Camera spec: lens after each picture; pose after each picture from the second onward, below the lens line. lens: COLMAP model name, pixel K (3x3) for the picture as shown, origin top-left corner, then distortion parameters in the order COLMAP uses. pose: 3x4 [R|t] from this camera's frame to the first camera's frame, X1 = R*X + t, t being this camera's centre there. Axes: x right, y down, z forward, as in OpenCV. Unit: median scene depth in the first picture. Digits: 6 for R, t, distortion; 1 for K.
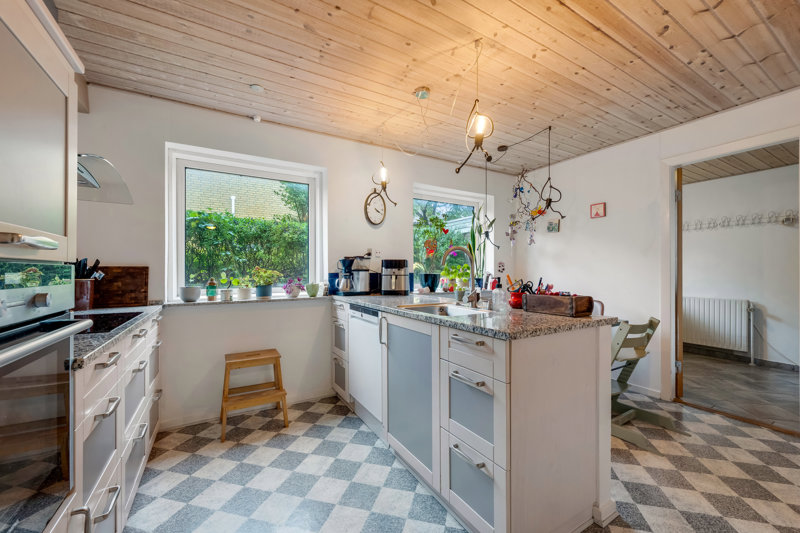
lens RADIAL K [[315.0, 0, 402.4], [0, 315.0, 272.6], [0, 0, 1]] dist [-0.002329, 0.000593]
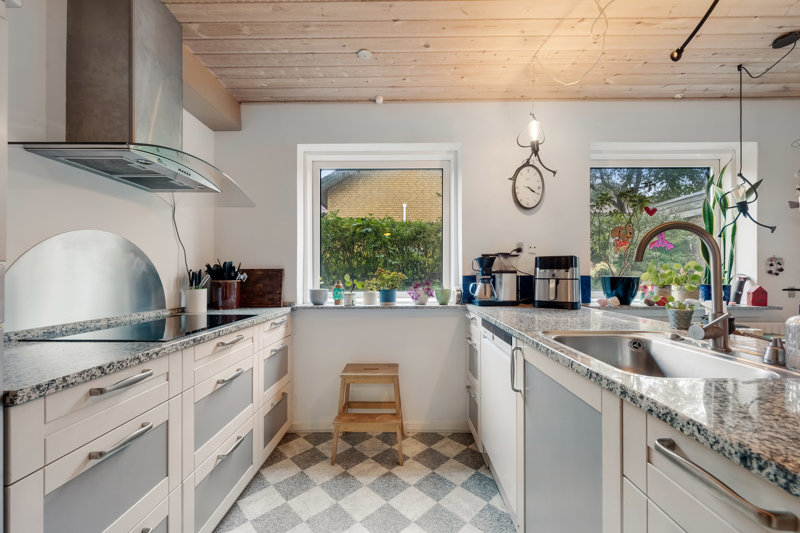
lens RADIAL K [[315.0, 0, 403.7], [0, 315.0, 275.2], [0, 0, 1]] dist [-0.002329, 0.000593]
pose [[0.859577, 0.001701, -0.511003, 0.048046], [-0.001422, 0.999999, 0.000937, -0.000244], [0.511004, -0.000079, 0.859578, 0.282730]]
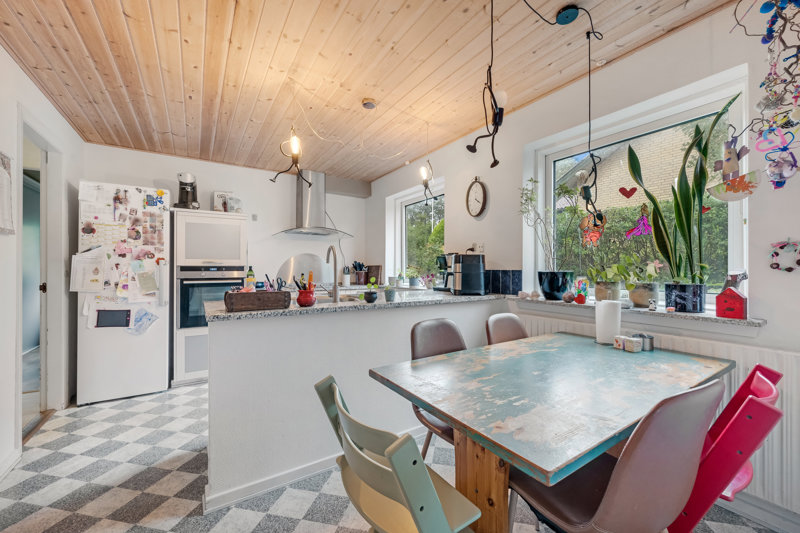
lens RADIAL K [[315.0, 0, 405.4], [0, 315.0, 269.3], [0, 0, 1]] dist [-0.002329, 0.000593]
pose [[0.052816, 0.001548, -0.998603, 1.007015], [-0.010020, 0.999949, 0.001020, 0.001215], [0.998554, 0.009952, 0.052829, 0.931508]]
